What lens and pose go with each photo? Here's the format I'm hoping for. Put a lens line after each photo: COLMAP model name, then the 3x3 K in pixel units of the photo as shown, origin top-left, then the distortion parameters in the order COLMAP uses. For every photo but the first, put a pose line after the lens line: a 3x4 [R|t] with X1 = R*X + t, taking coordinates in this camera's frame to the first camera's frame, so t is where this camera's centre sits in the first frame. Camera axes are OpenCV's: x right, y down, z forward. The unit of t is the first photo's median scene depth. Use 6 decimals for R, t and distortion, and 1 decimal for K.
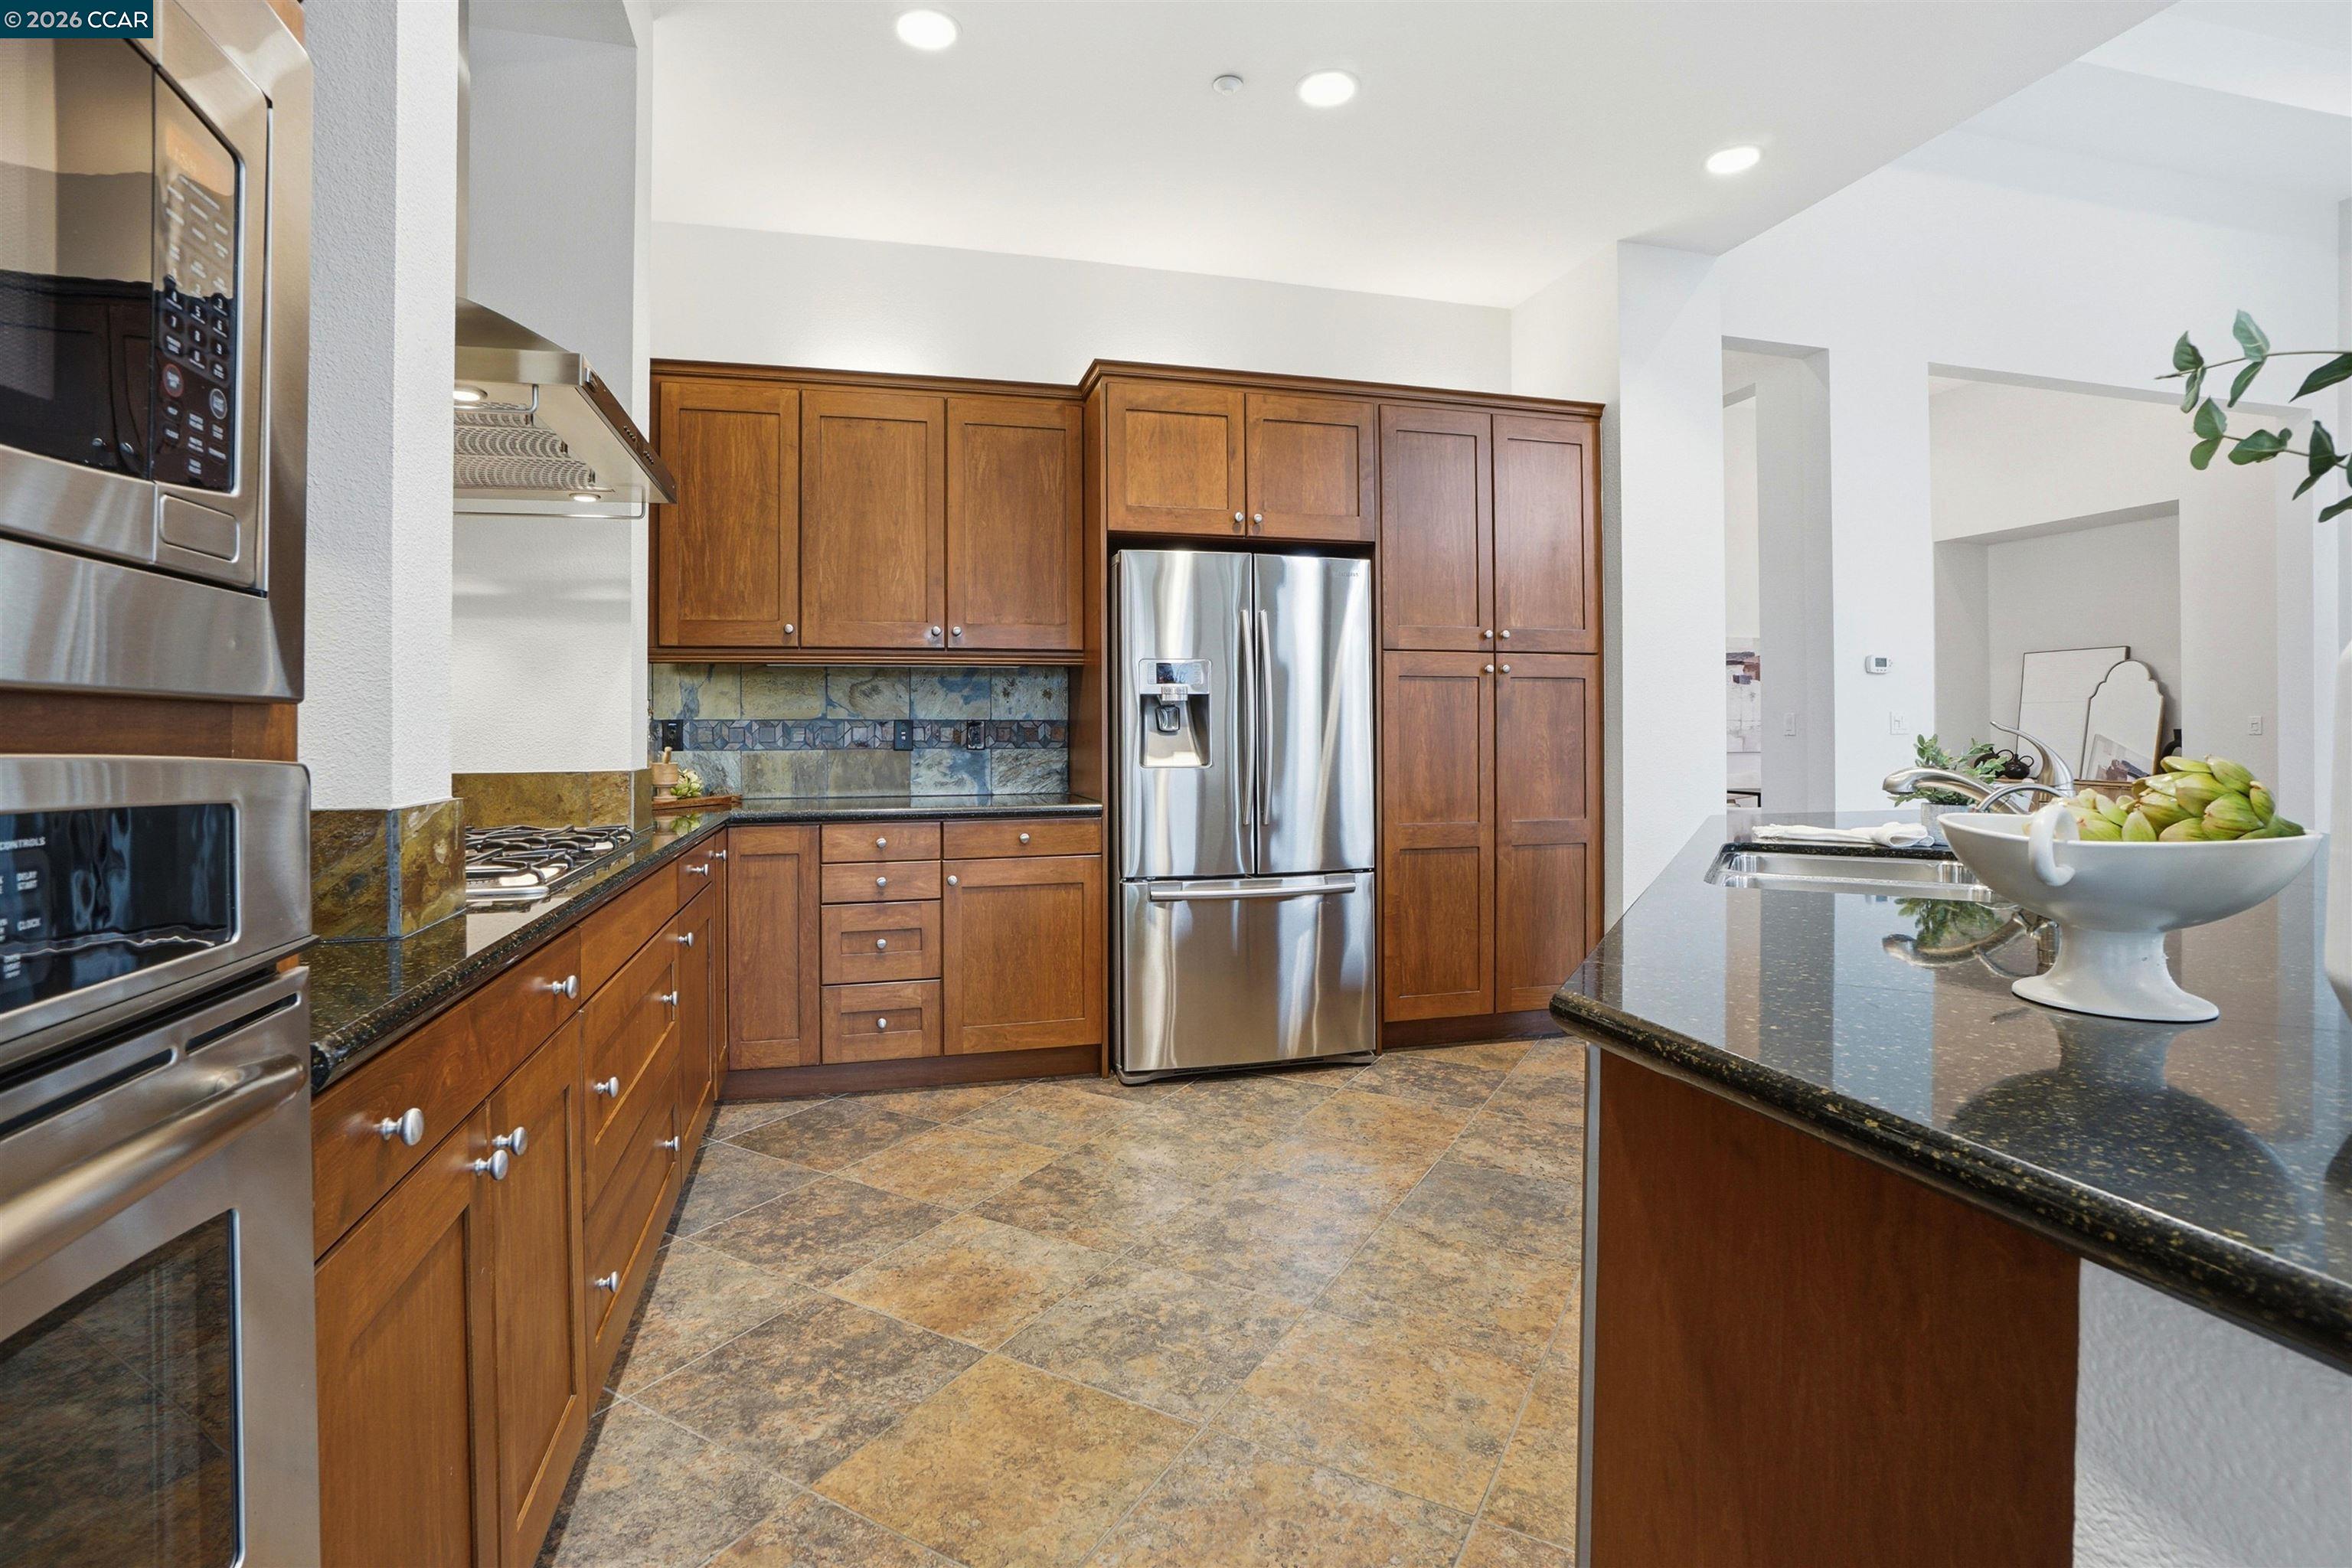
lens RADIAL K [[1114.6, 0, 1157.8], [0, 1114.6, 728.0], [0, 0, 1]] dist [-0.055361, 0.000196]
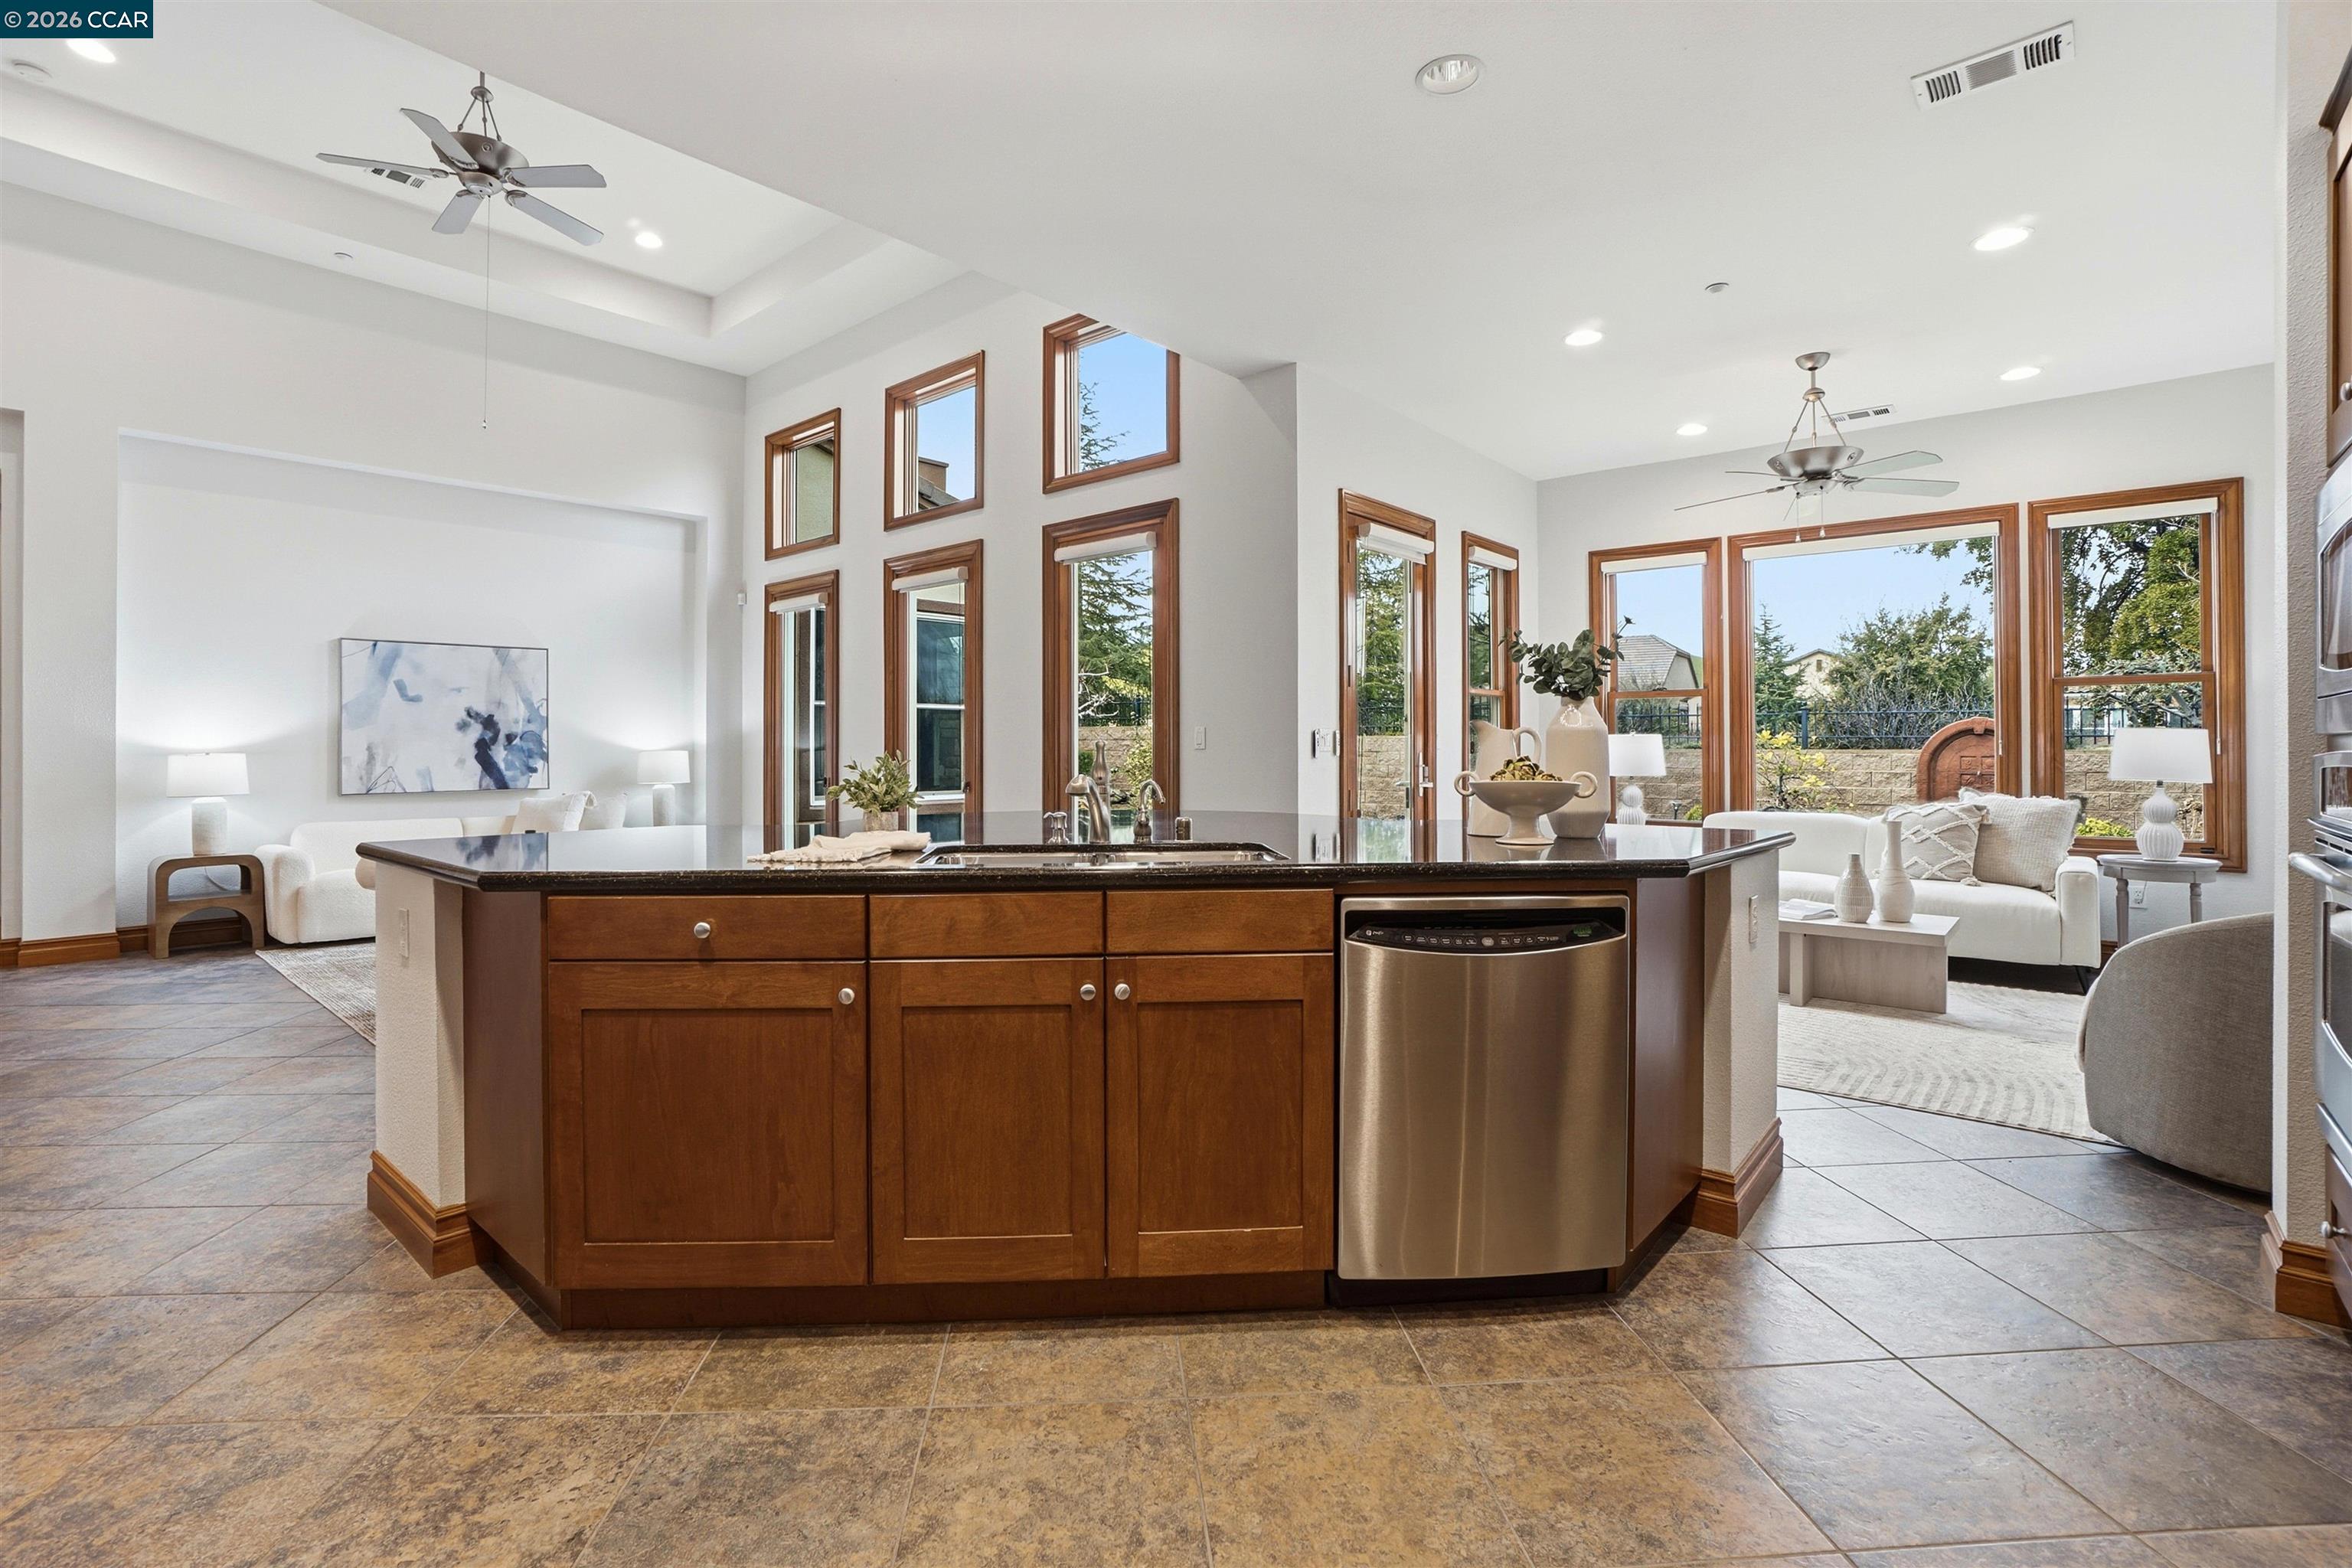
lens RADIAL K [[1077.5, 0, 1153.0], [0, 1077.5, 746.3], [0, 0, 1]] dist [-0.065341, 0.026568]
pose [[-0.552534, 0.004669, 0.833477, -0.229511], [0.001744, 0.999989, -0.004446, 0.003816], [-0.833488, -0.001003, -0.552536, 0.836083]]
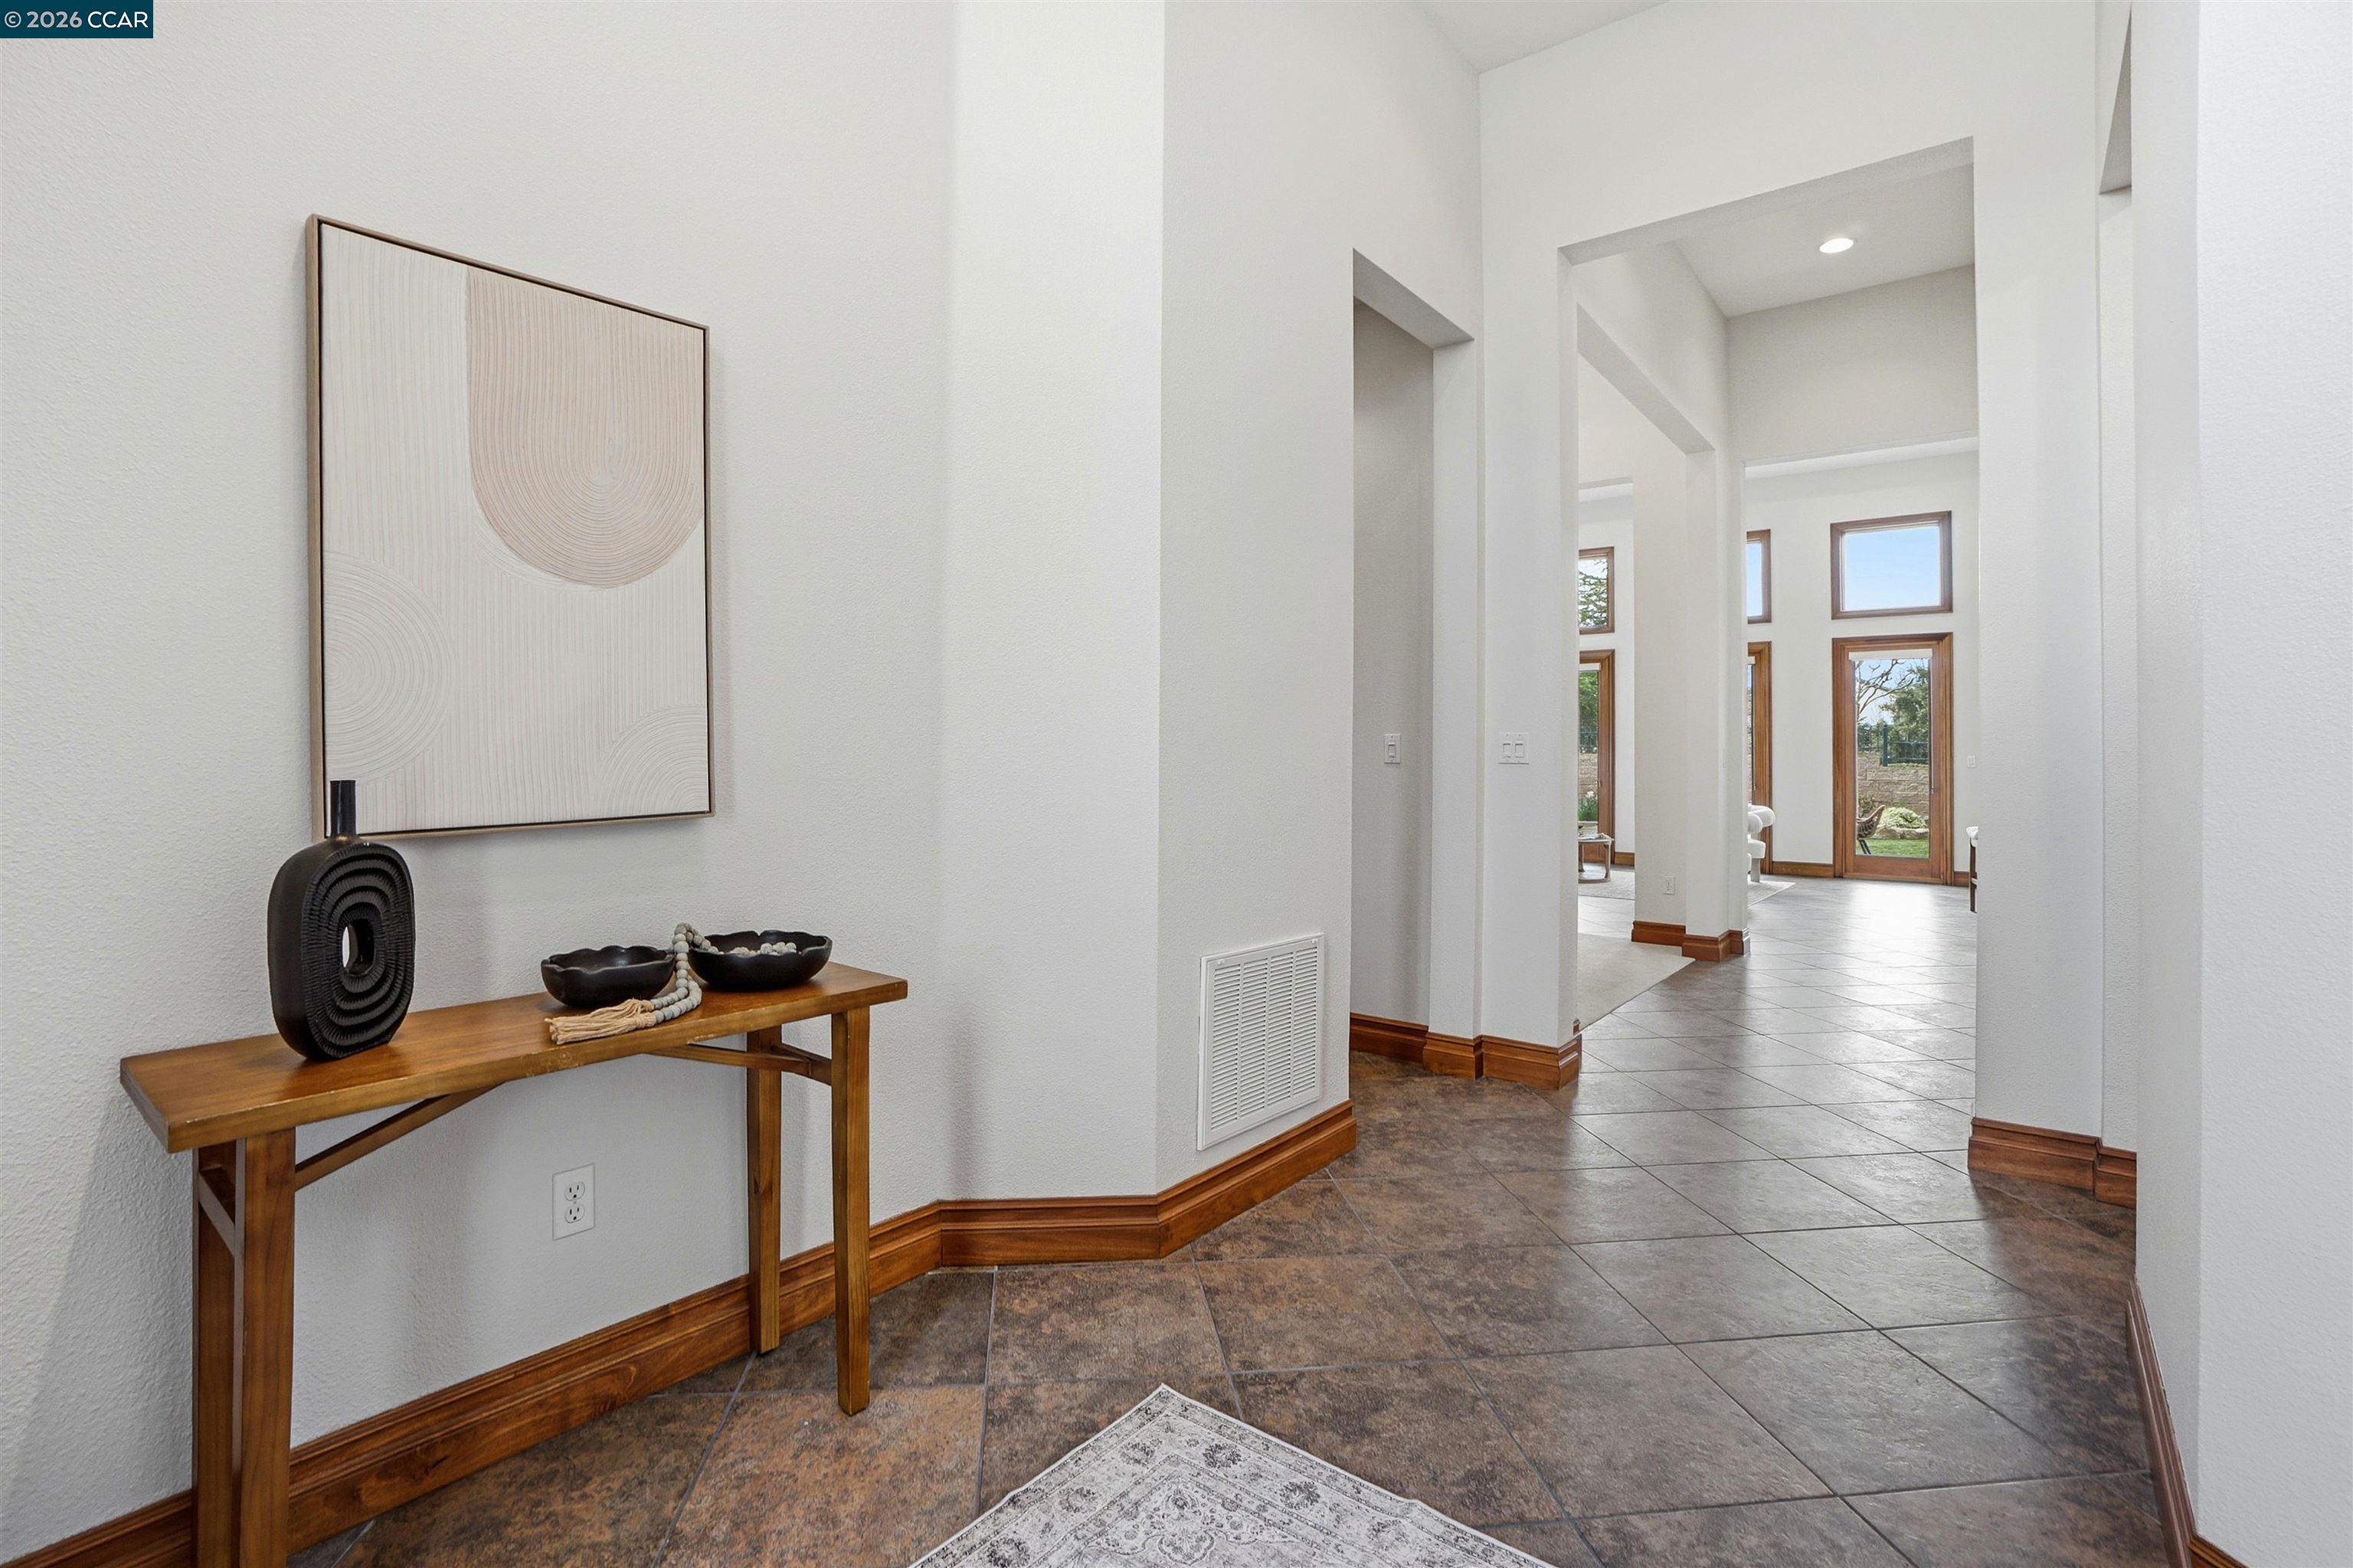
lens RADIAL K [[1112.6, 0, 1162.3], [0, 1112.6, 748.7], [0, 0, 1]] dist [-0.067317, 0.025959]
pose [[-0.591516, 0.009585, 0.806236, -0.047769], [-0.006215, 0.999845, -0.016447, 0.017111], [-0.806269, -0.014739, -0.591365, 3.376132]]
